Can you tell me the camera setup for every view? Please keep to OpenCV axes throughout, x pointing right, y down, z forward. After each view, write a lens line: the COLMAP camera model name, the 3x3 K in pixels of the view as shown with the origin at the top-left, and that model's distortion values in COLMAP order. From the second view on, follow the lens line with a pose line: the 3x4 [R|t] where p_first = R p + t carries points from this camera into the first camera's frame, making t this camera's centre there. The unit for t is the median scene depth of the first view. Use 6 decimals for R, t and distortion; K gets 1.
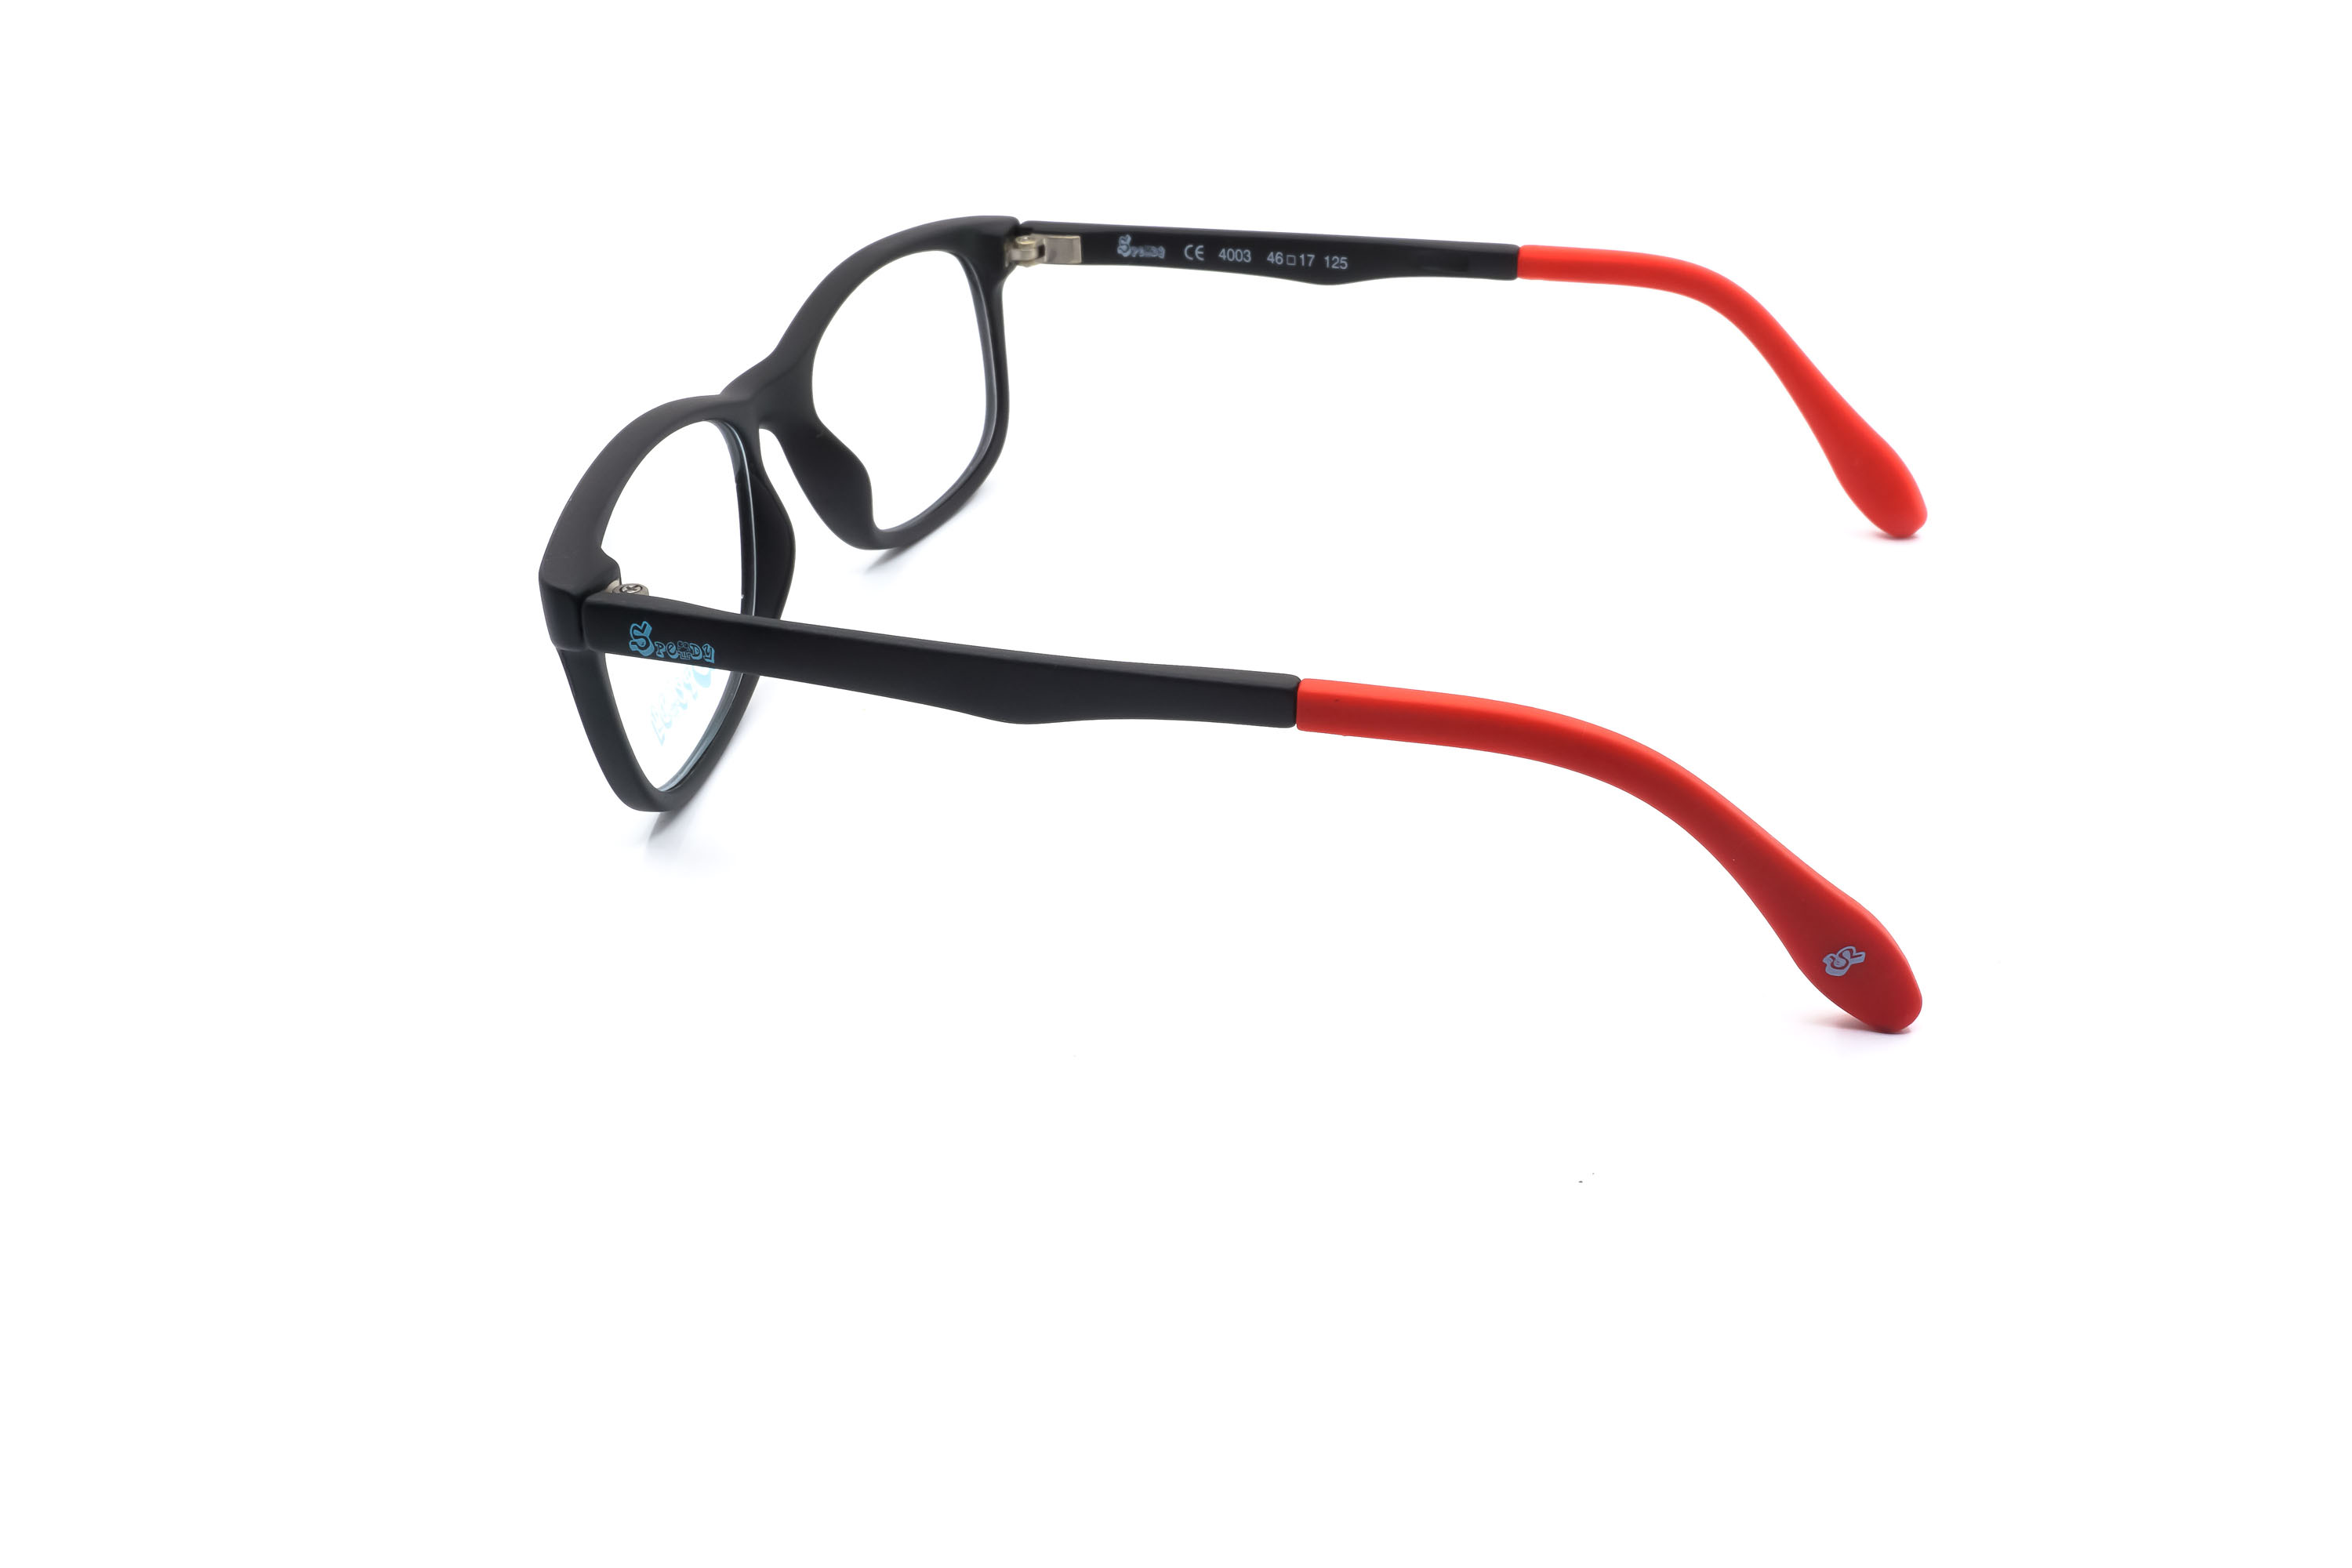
lens RADIAL K [[2429.7, 0, 1180.9], [0, 2429.7, 740.8], [0, 0, 1]] dist [-0.024863, -0.000343]
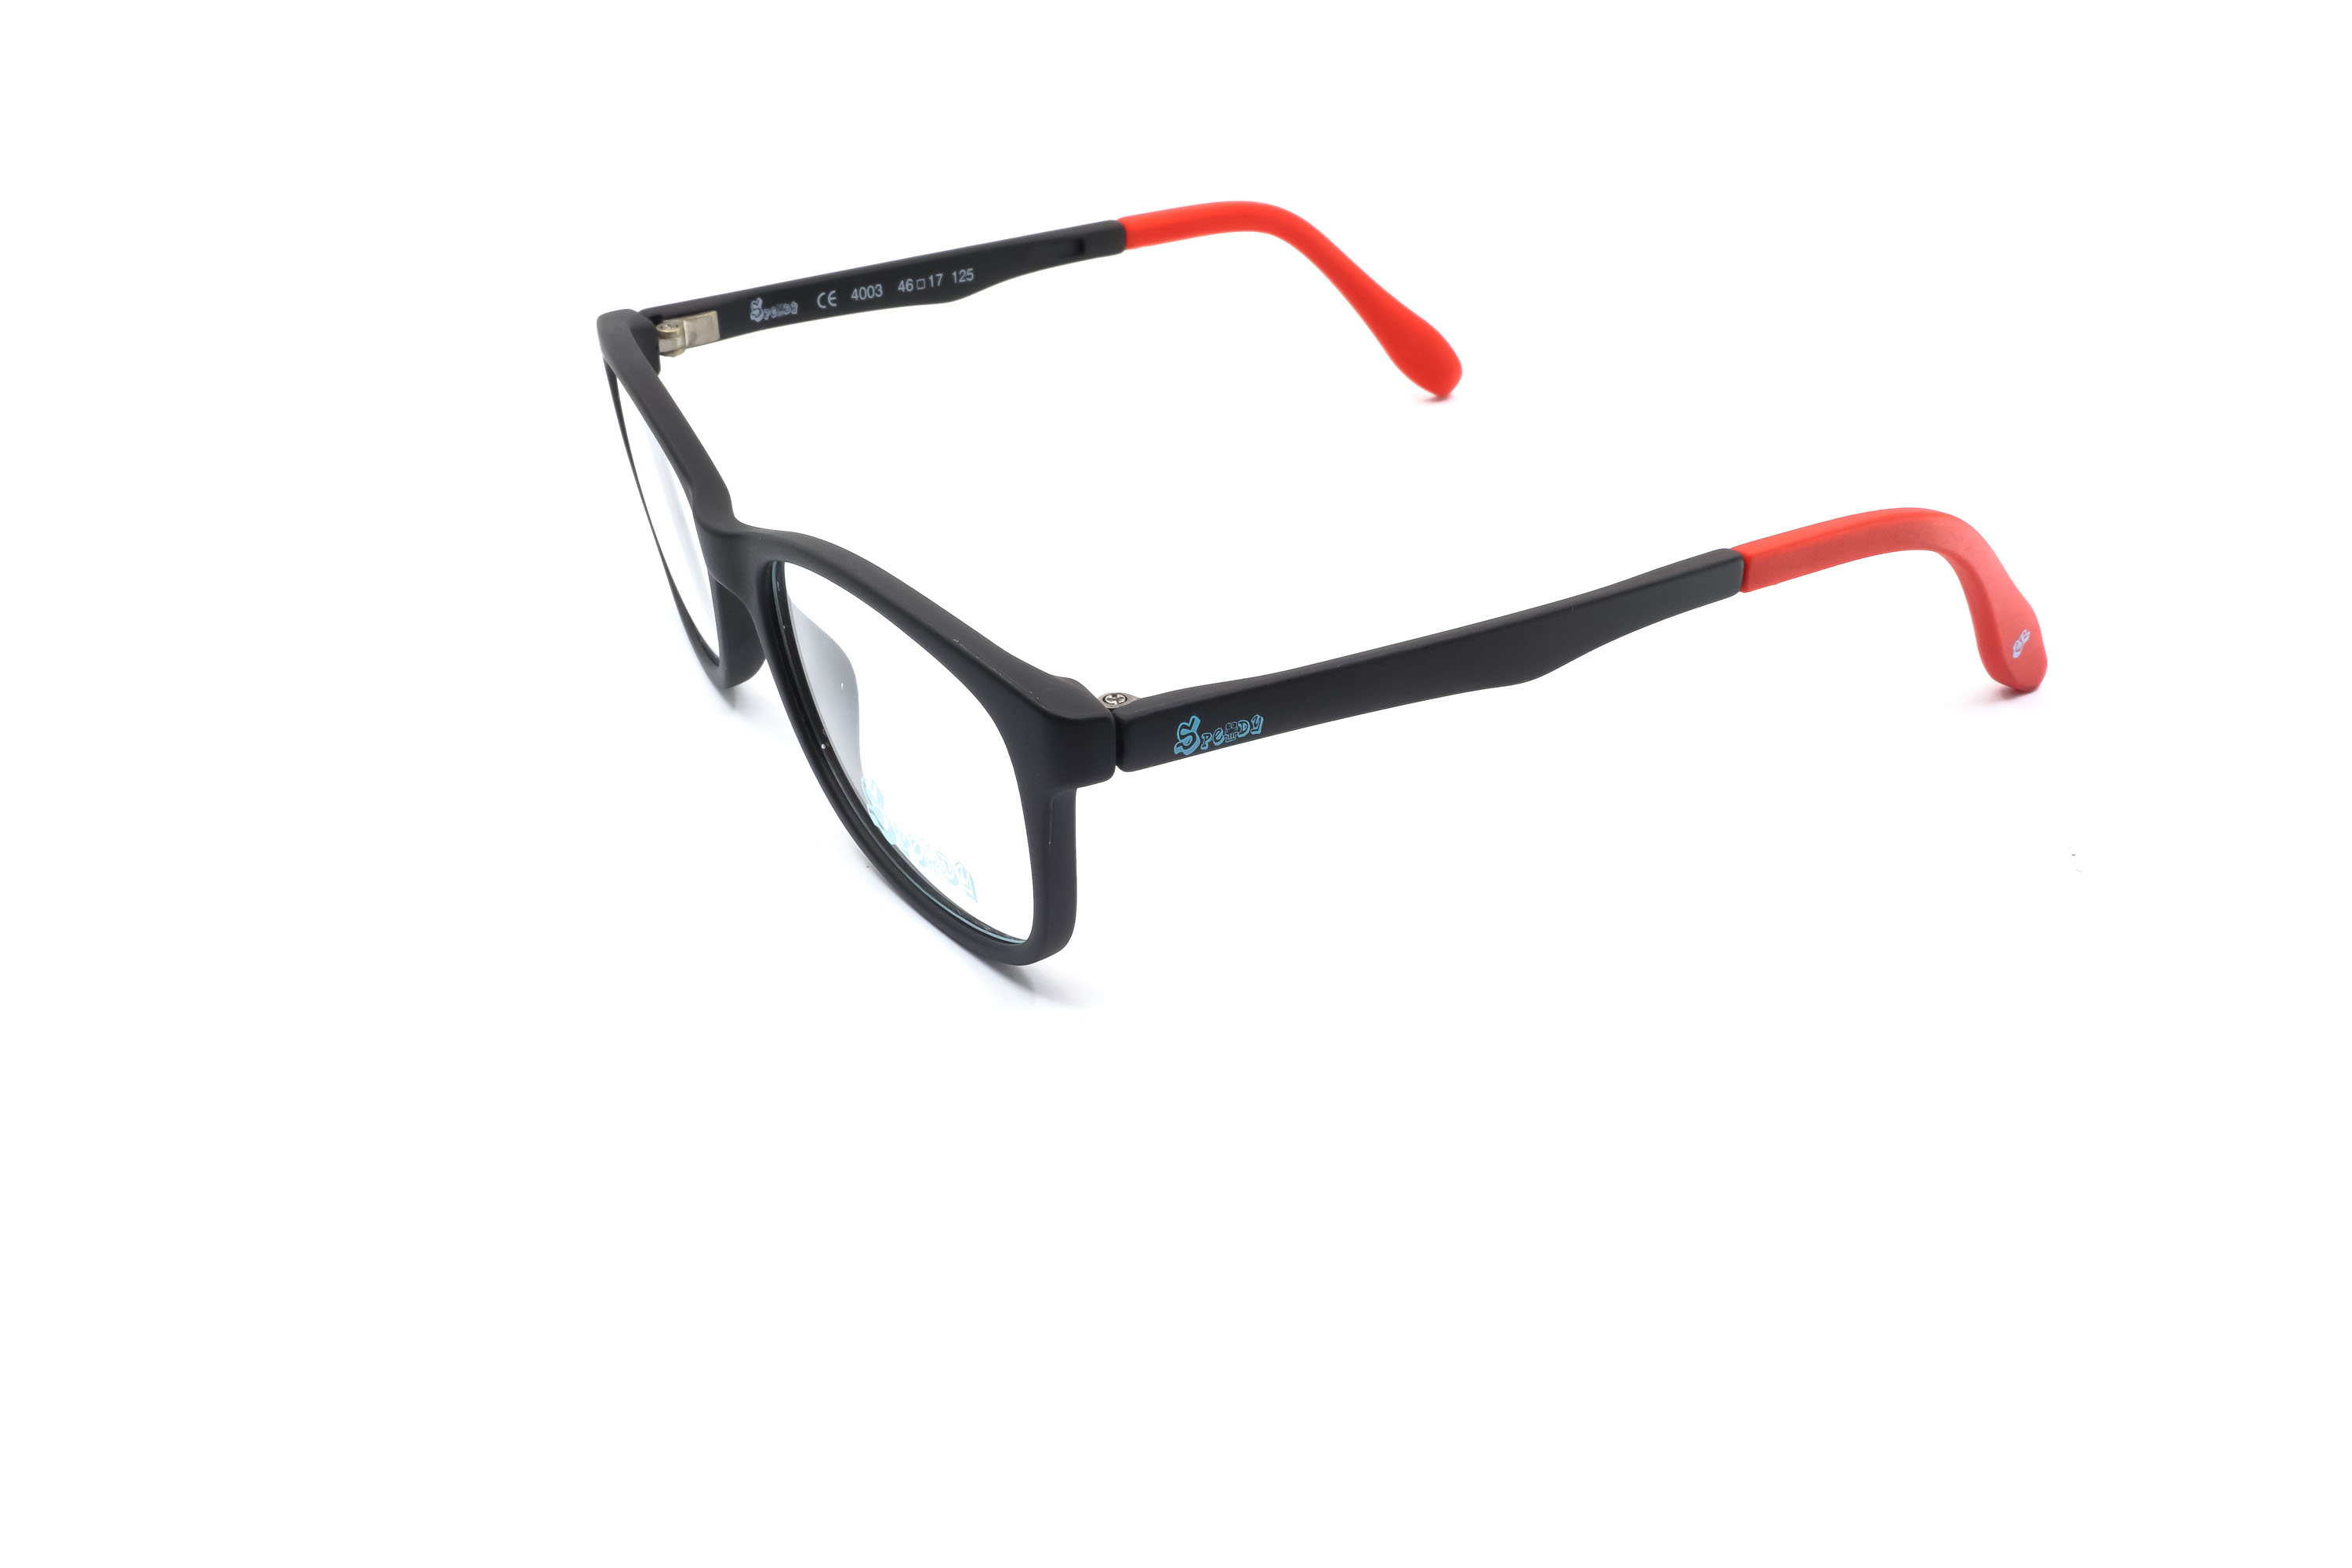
lens RADIAL K [[2397.7, 0, 1176.0], [0, 2397.7, 784.0], [0, 0, 1]] dist [-0.005191, 0.002499]
pose [[0.703139, -0.342851, 0.622936, -0.566403], [0.339051, 0.931729, 0.130100, -0.103027], [-0.625012, 0.119729, 0.771379, 0.217209]]
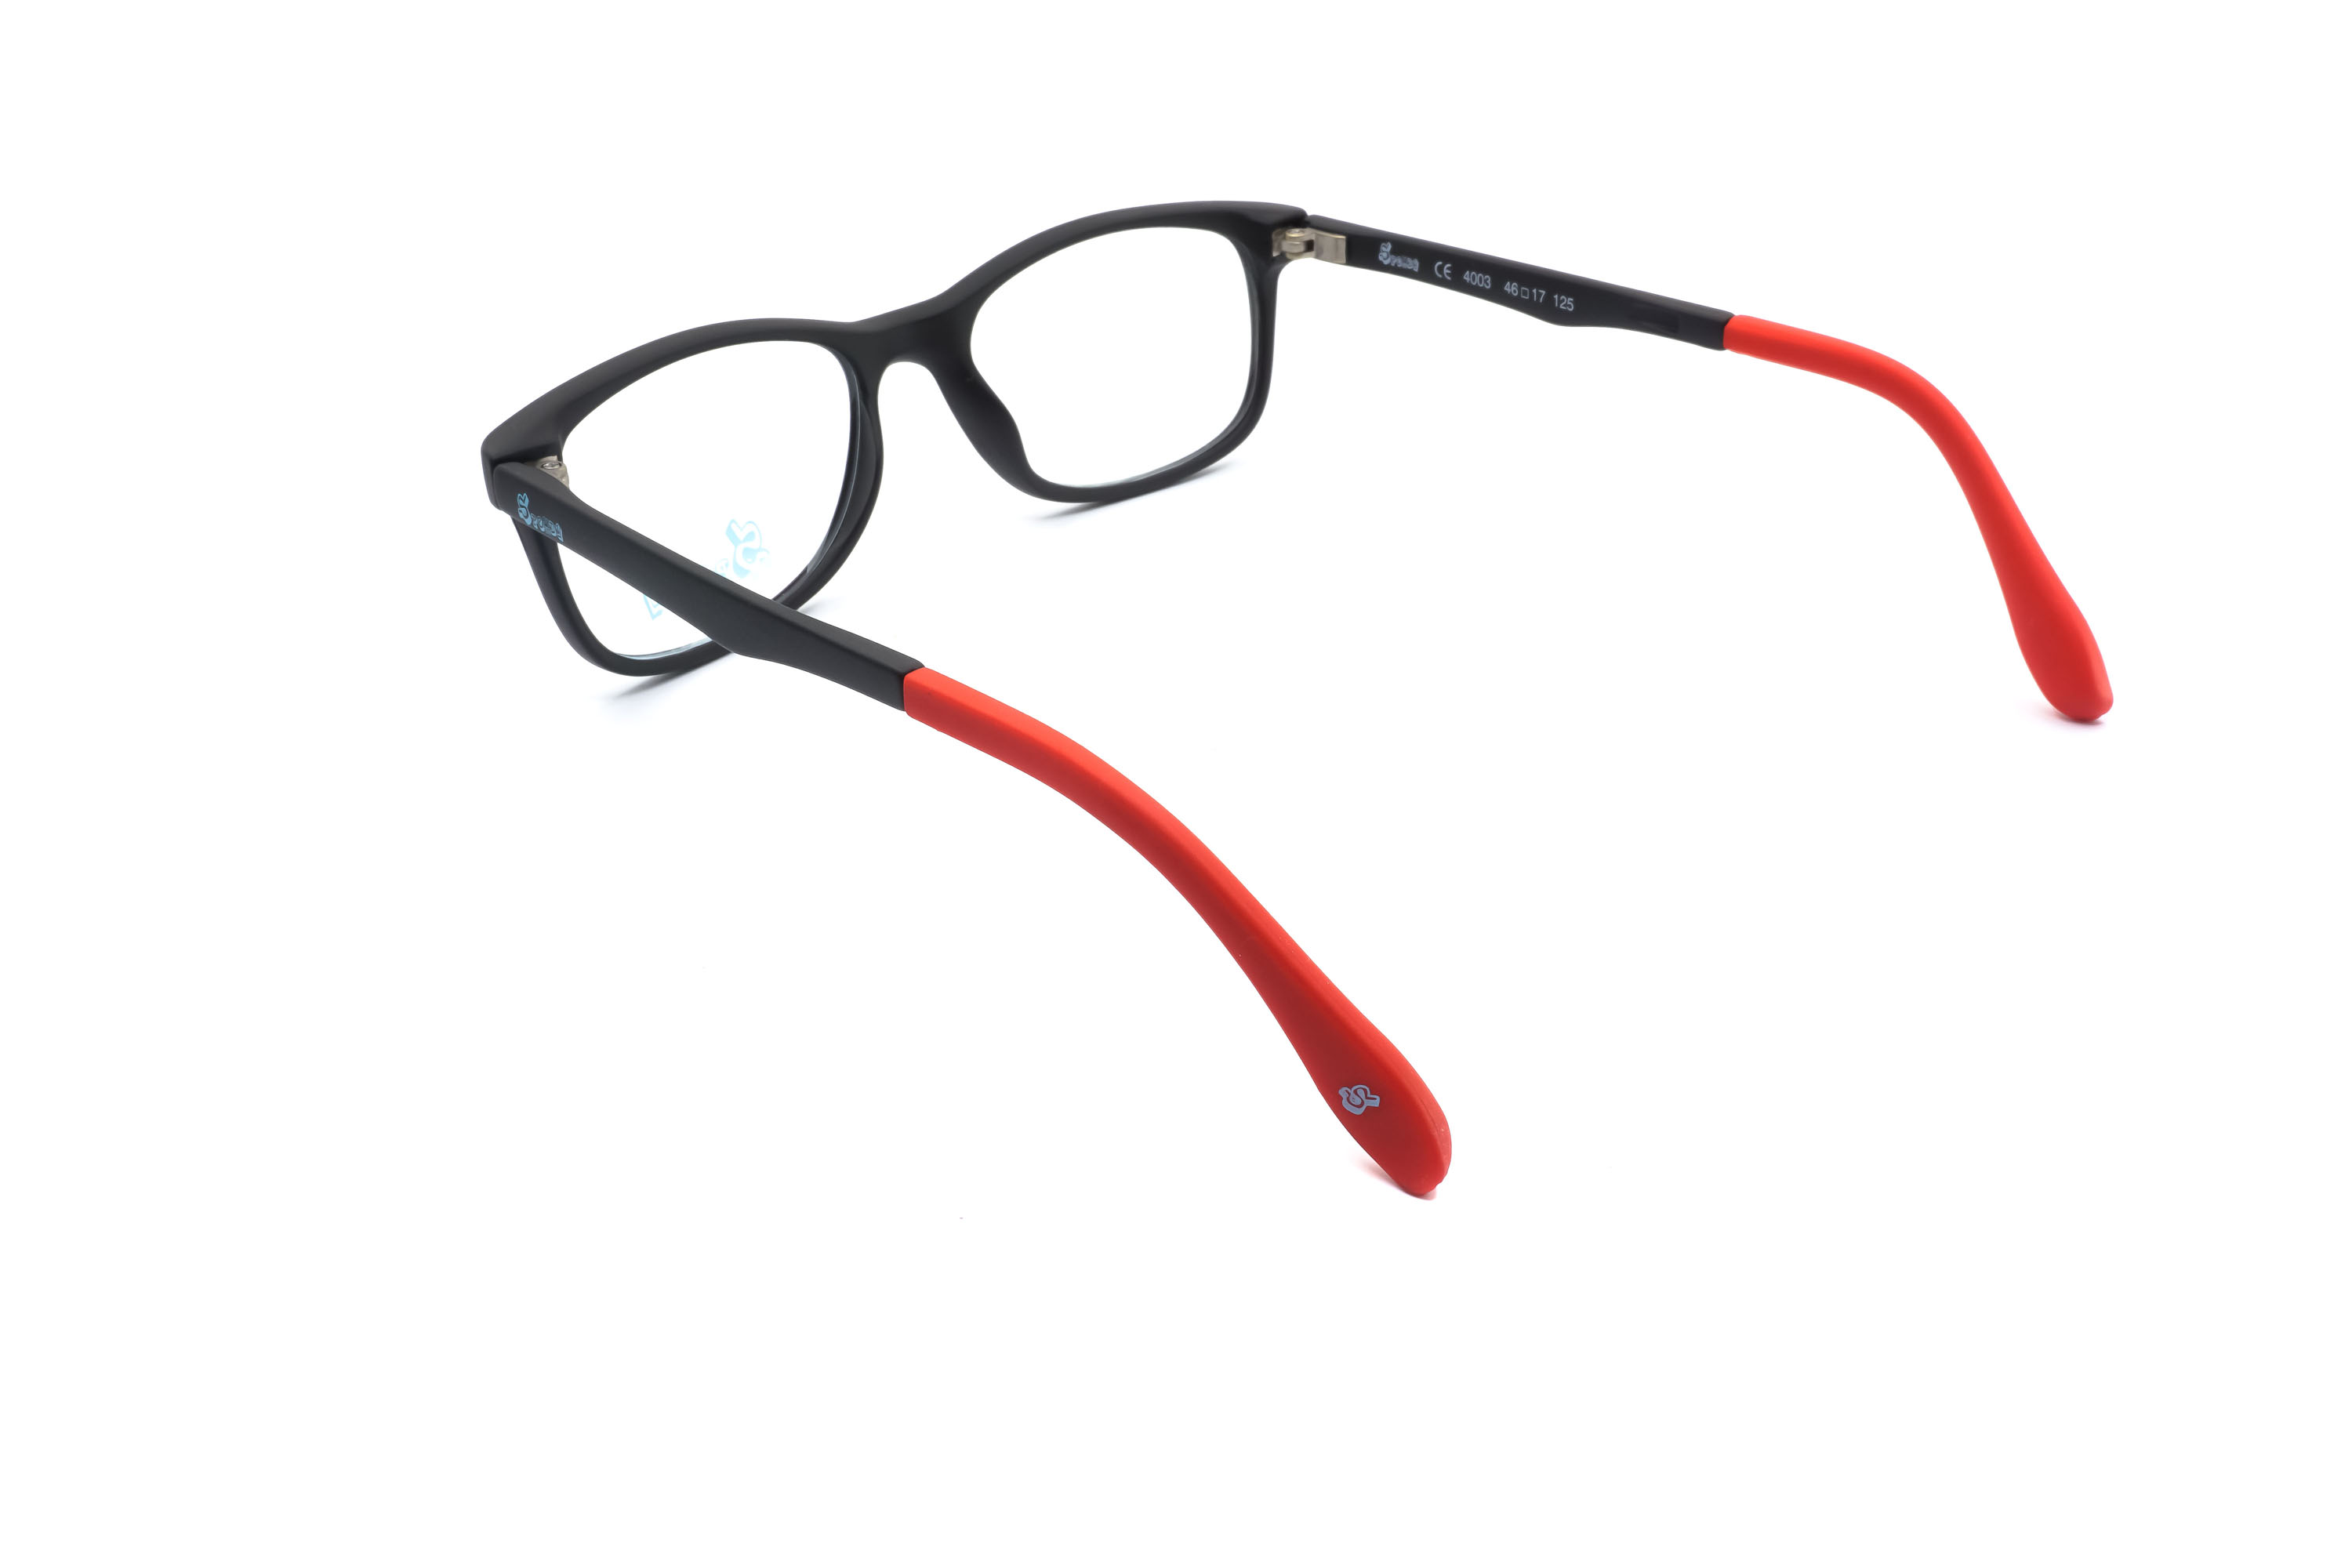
lens RADIAL K [[2429.7, 0, 1180.9], [0, 2429.7, 740.8], [0, 0, 1]] dist [-0.024863, -0.000343]
pose [[0.868050, 0.236372, -0.436599, 0.394927], [-0.233075, 0.970480, 0.062009, -0.055667], [0.438367, 0.047934, 0.897517, 0.093291]]
